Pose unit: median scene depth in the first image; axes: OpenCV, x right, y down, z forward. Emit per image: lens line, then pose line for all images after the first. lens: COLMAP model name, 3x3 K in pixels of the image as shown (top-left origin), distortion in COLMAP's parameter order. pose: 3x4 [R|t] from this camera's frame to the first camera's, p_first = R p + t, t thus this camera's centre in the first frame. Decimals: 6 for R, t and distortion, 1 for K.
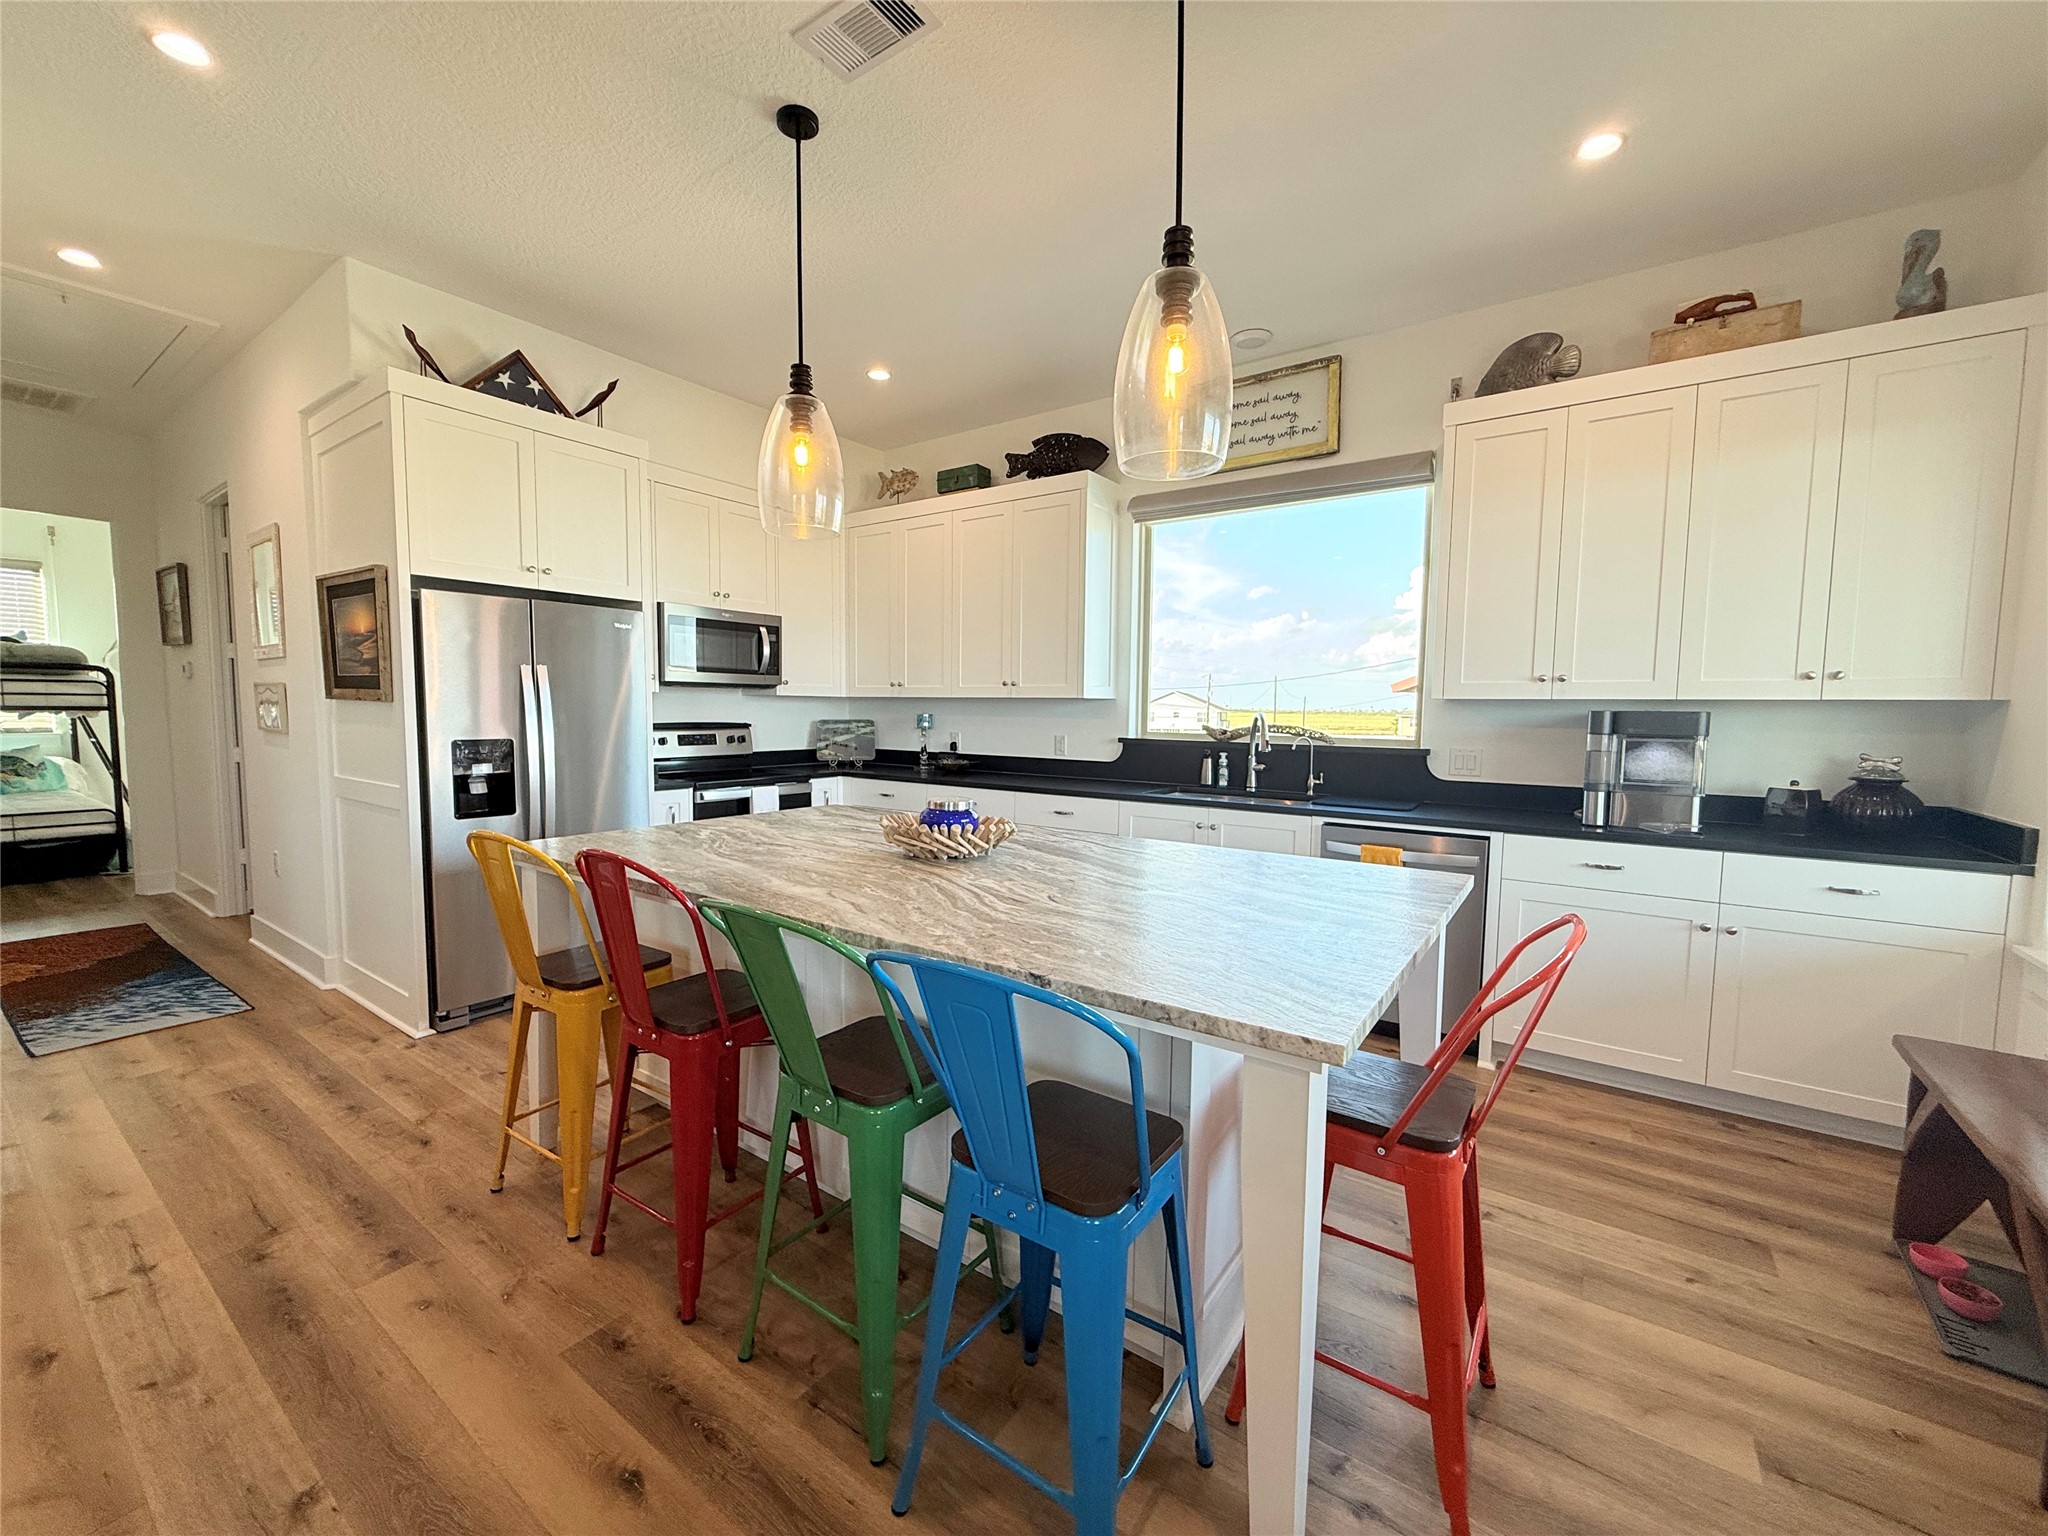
lens RADIAL K [[811.3, 0, 1034.7], [0, 811.3, 765.8], [0, 0, 1]] dist [-0.001069, -0.000148]
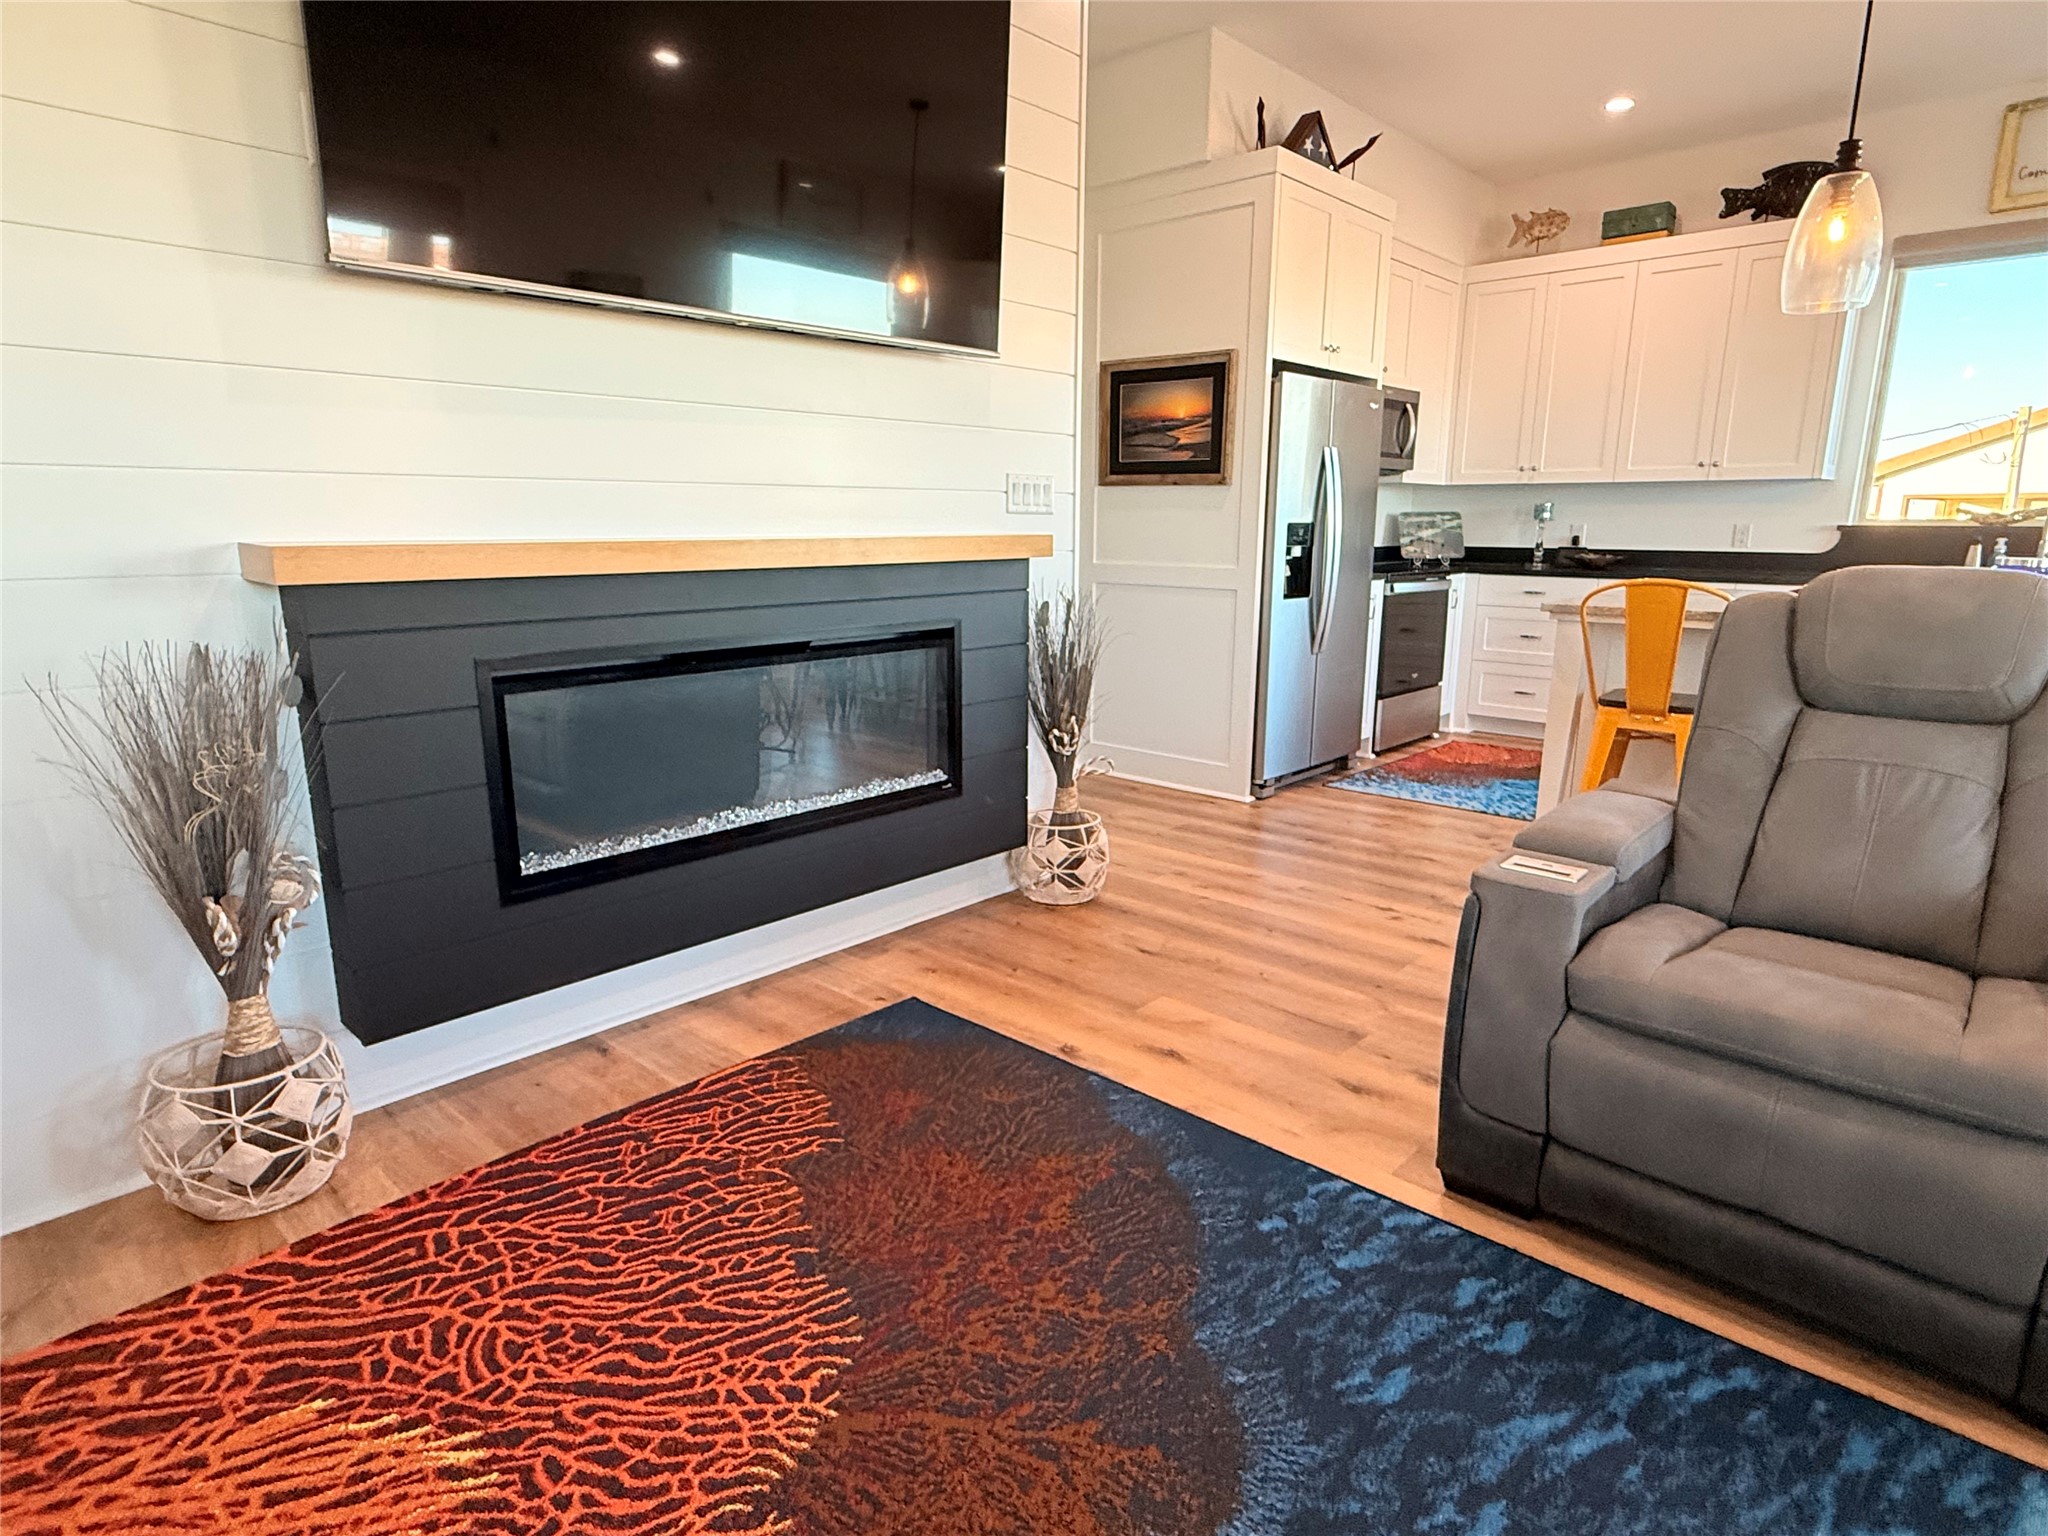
lens RADIAL K [[1137.3, 0, 1023.1], [0, 1137.3, 766.8], [0, 0, 1]] dist [-0.006317, 0.000527]
pose [[0.990383, 0.020058, -0.136891, -0.593864], [-0.000684, 0.990133, 0.140131, 0.053077], [0.138351, -0.138690, 0.980624, -0.364104]]
